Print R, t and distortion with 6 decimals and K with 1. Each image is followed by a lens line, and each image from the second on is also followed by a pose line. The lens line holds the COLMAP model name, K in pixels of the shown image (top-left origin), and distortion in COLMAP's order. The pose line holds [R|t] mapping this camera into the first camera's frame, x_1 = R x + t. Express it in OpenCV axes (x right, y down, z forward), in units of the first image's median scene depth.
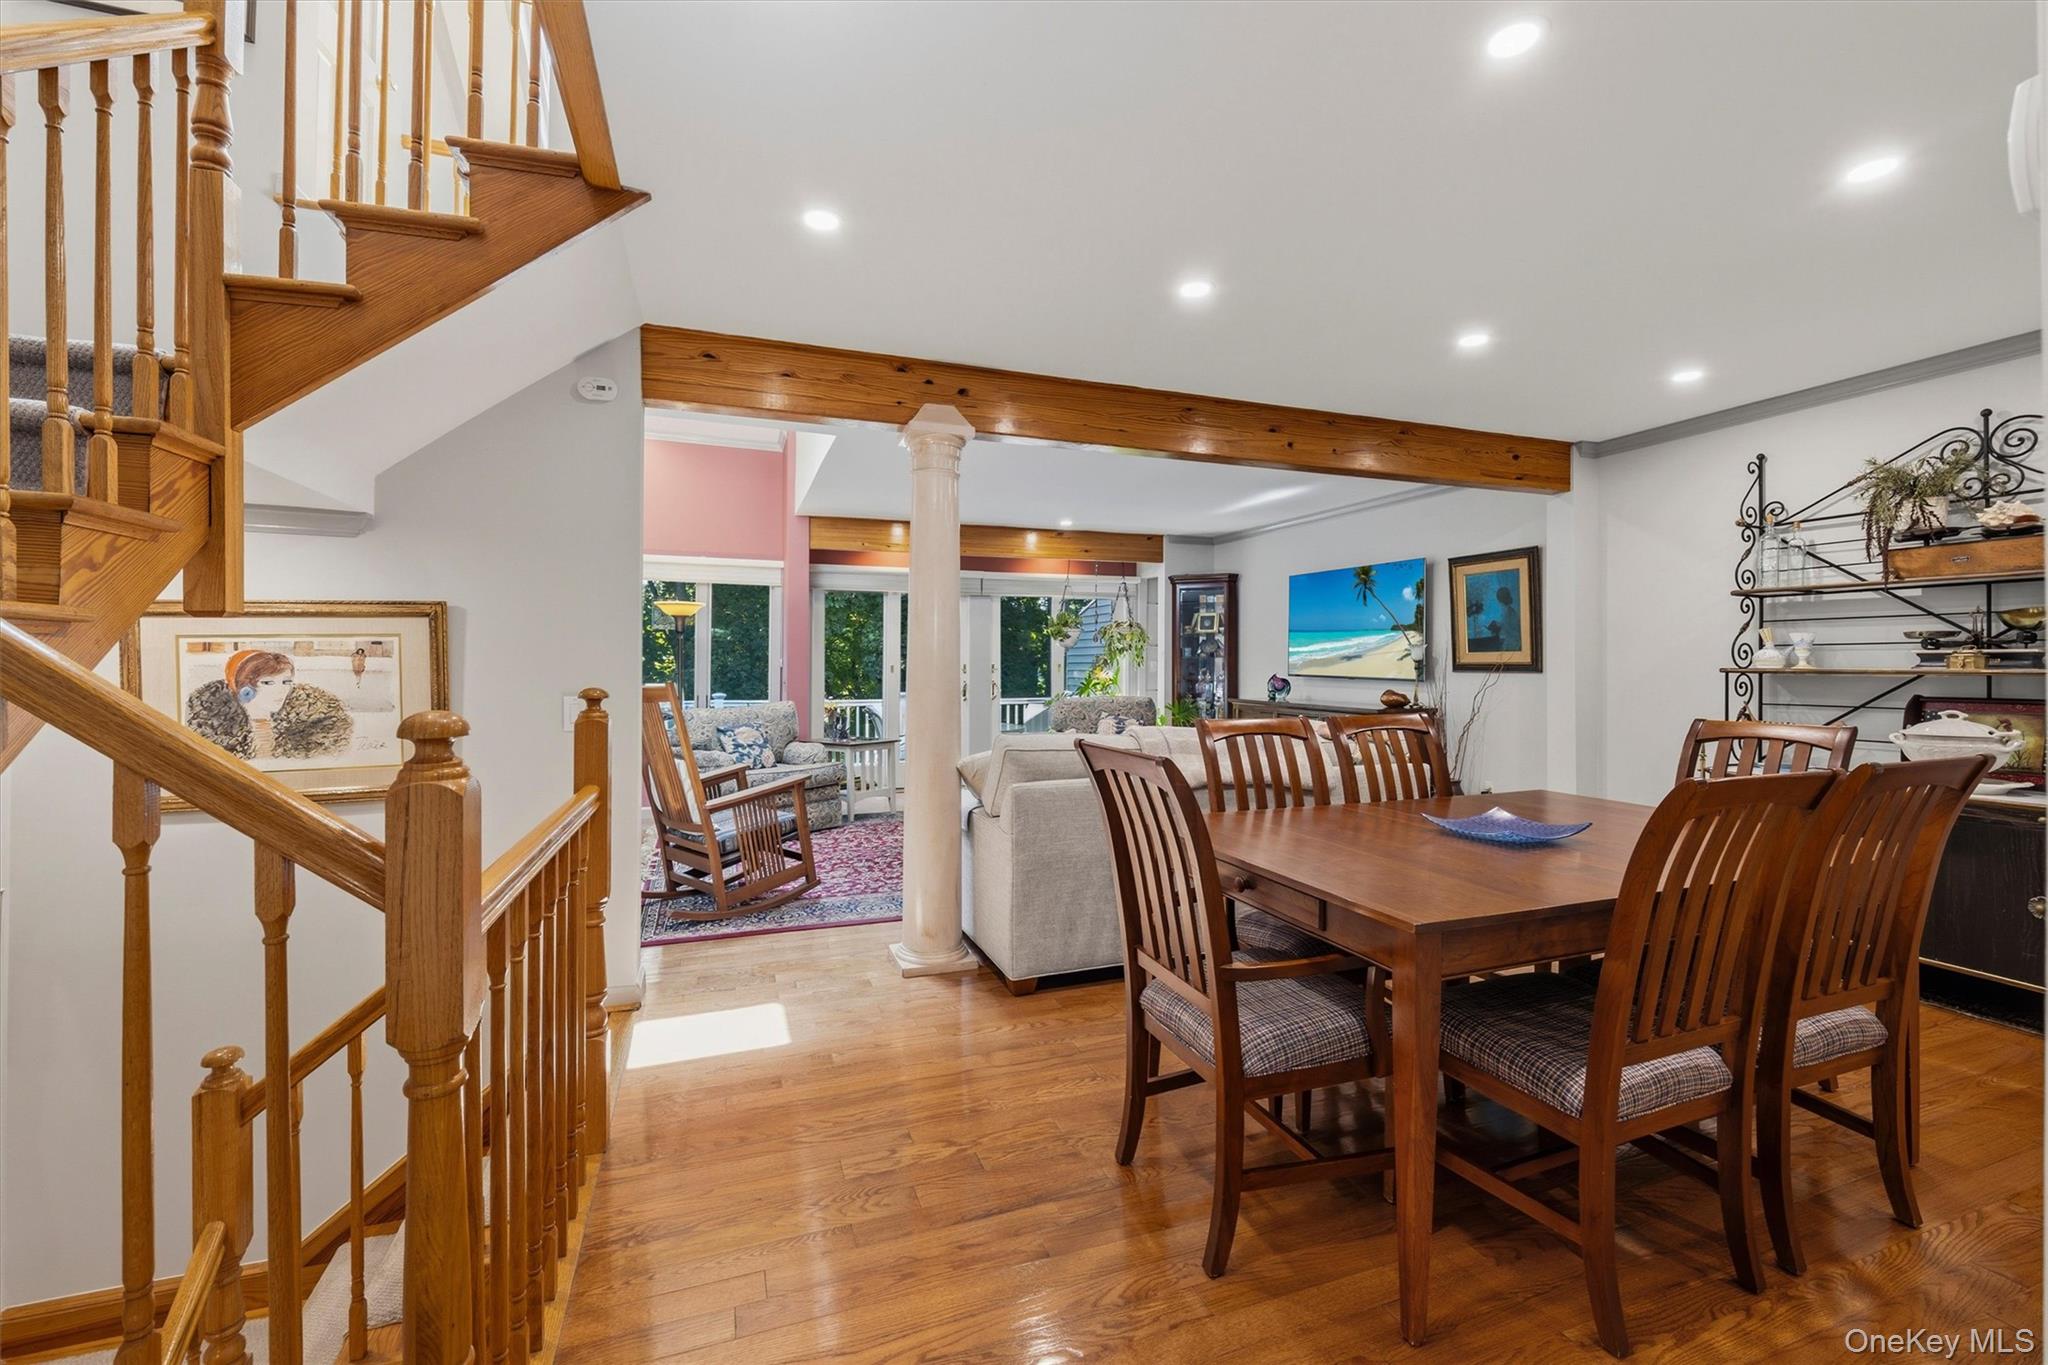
lens RADIAL K [[855.0, 0, 1032.1], [0, 855.0, 674.9], [0, 0, 1]] dist [-0.010979, -0.000631]
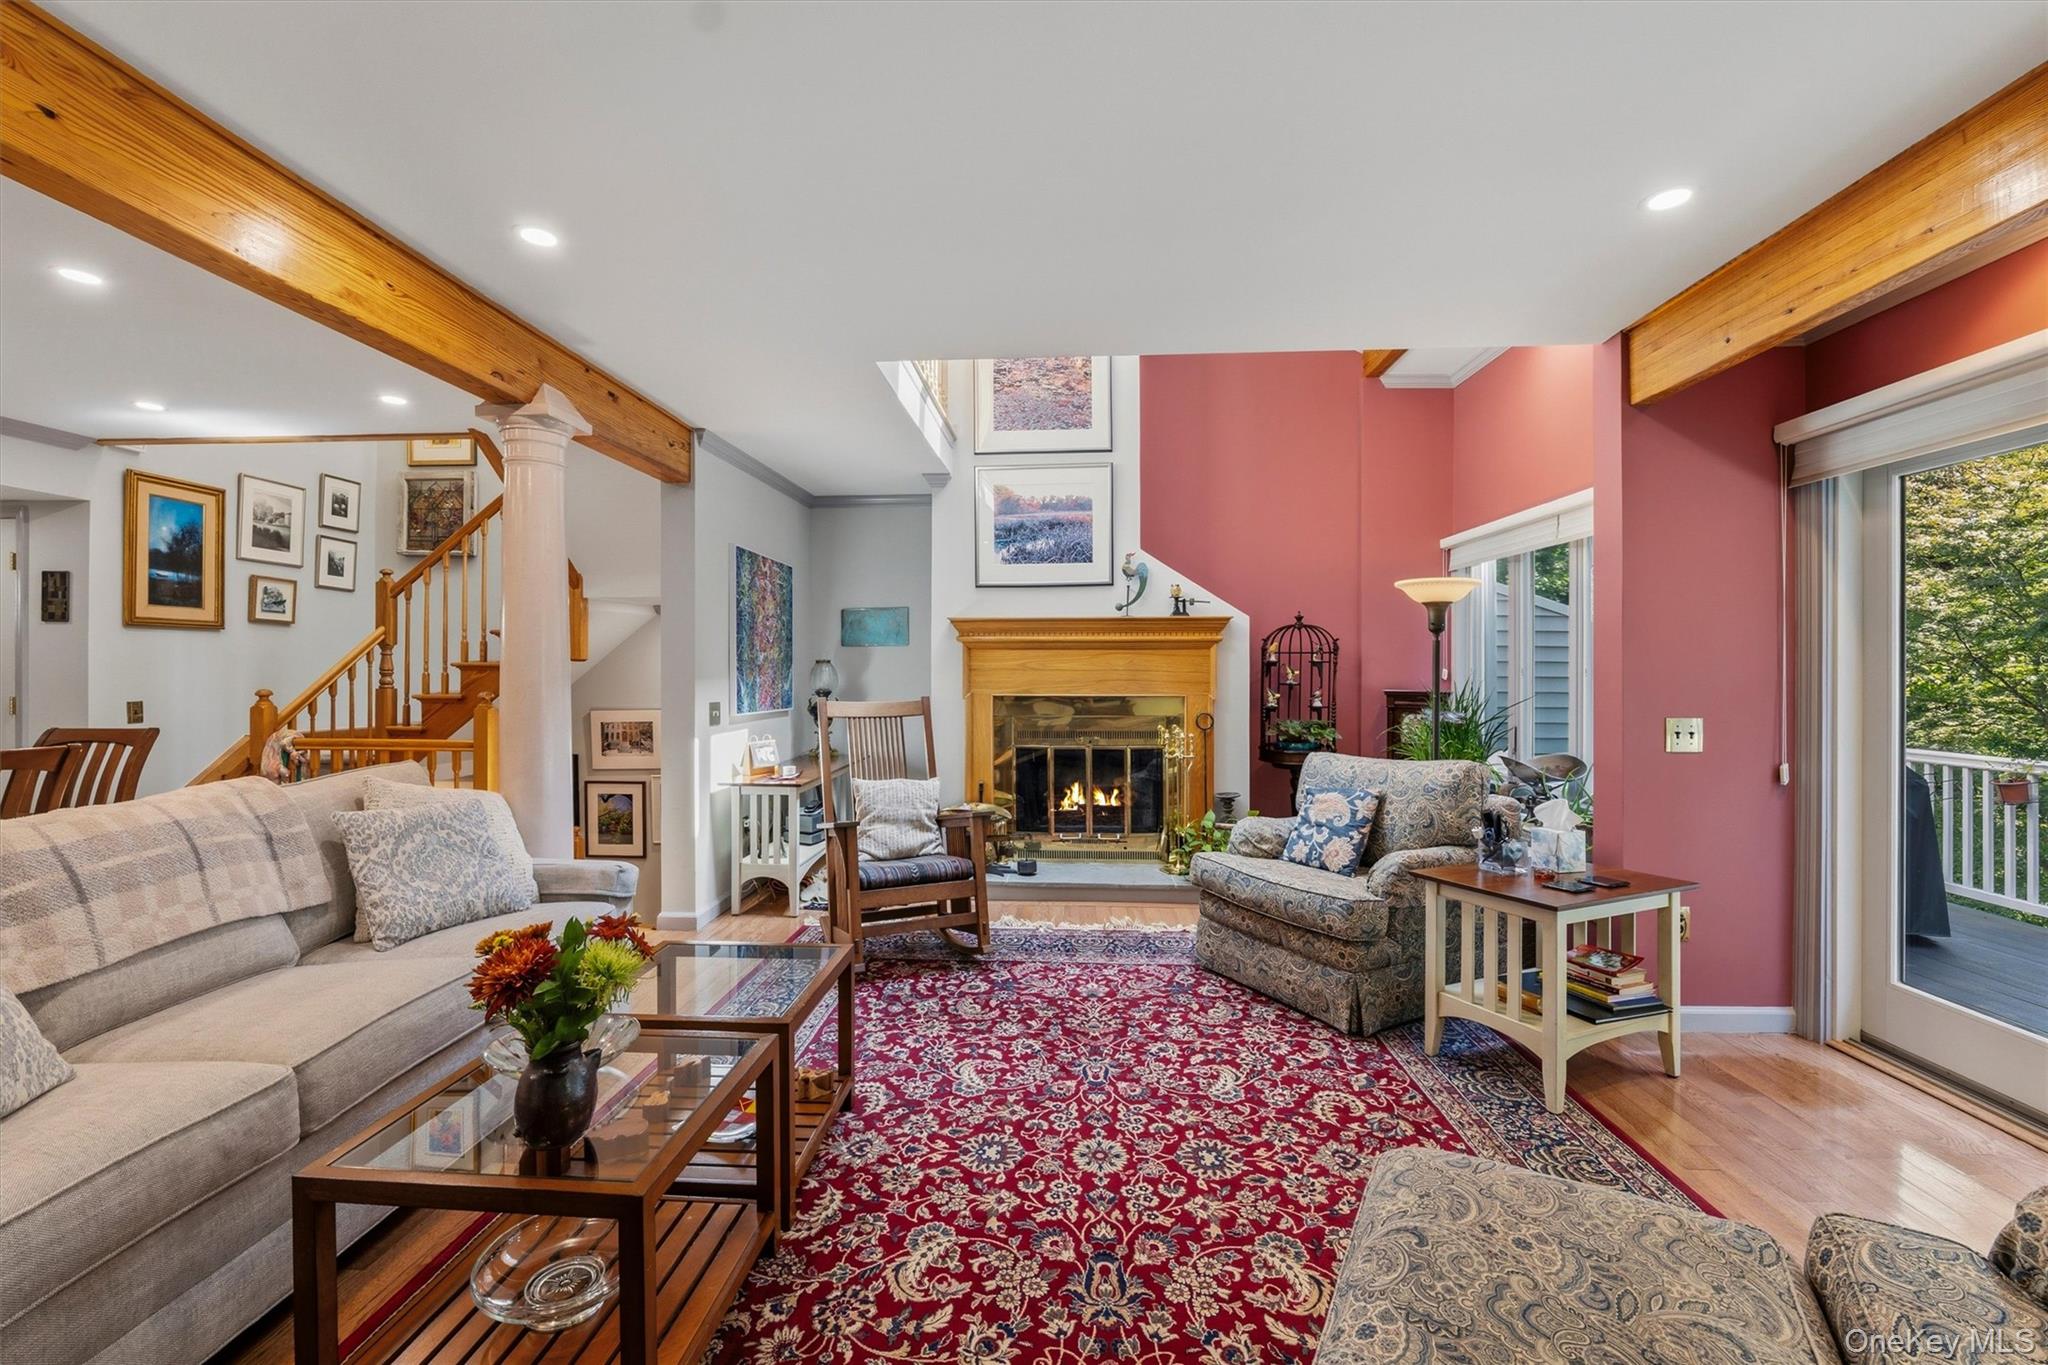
lens RADIAL K [[855.0, 0, 1028.0], [0, 855.0, 665.8], [0, 0, 1]] dist [-0.010979, -0.000631]
pose [[-0.399109, -0.011598, -0.916830, 0.261438], [-0.013090, 0.999890, -0.006950, -0.016791], [0.916810, 0.009227, -0.399217, 0.990872]]
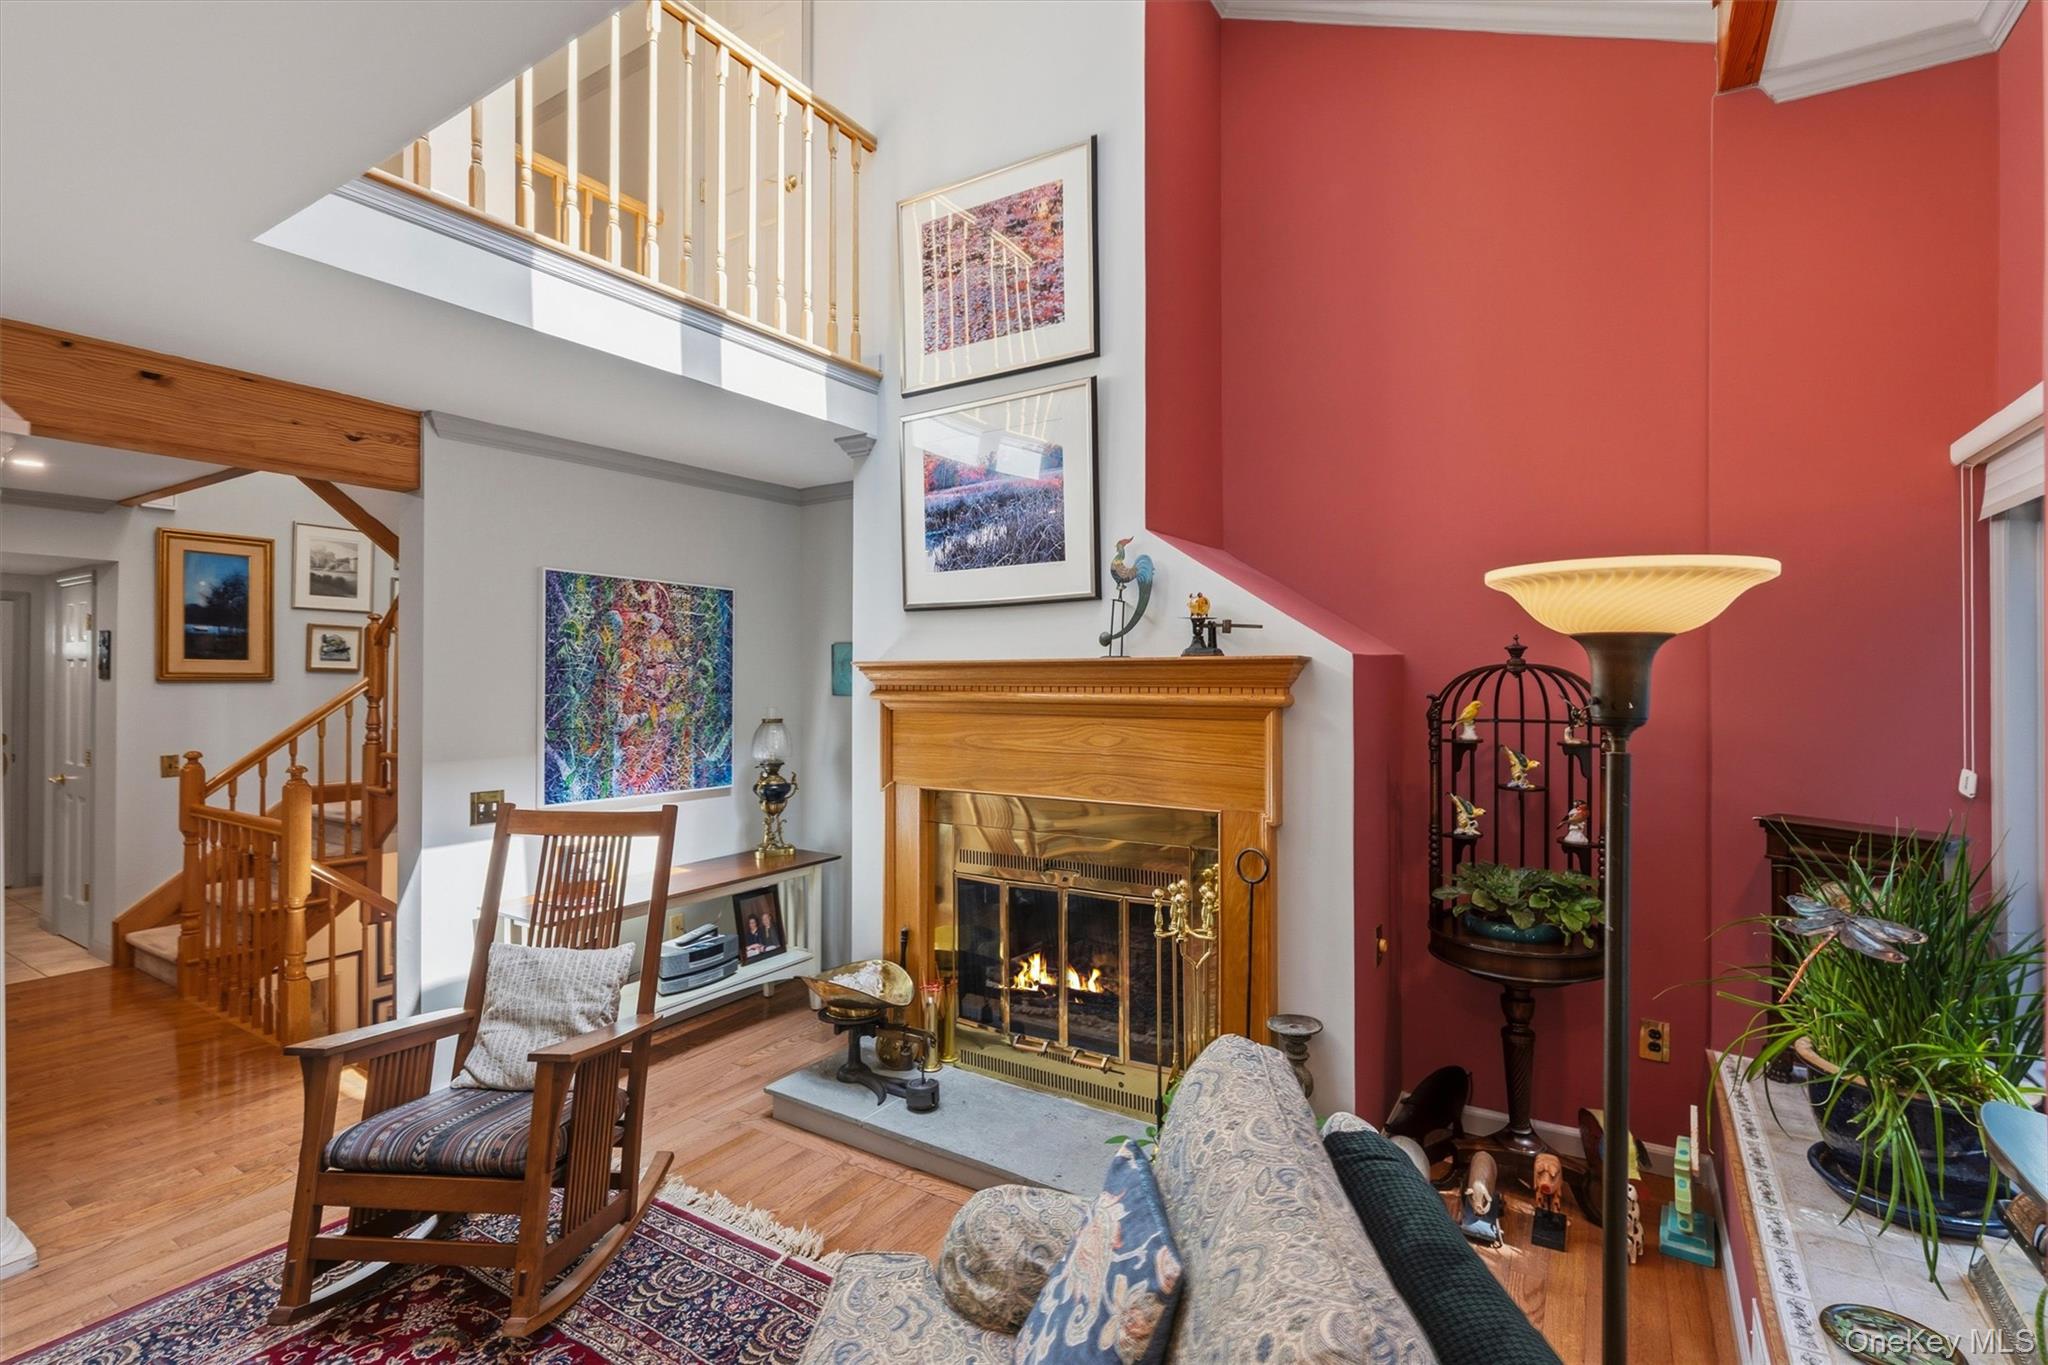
lens RADIAL K [[939.1, 0, 1026.2], [0, 939.1, 671.5], [0, 0, 1]] dist [0.002204, -0.000372]
pose [[-0.793476, -0.011855, -0.608487, -0.179302], [-0.012160, 0.999919, -0.003625, -0.059679], [0.608481, 0.004522, -0.793556, 1.103918]]
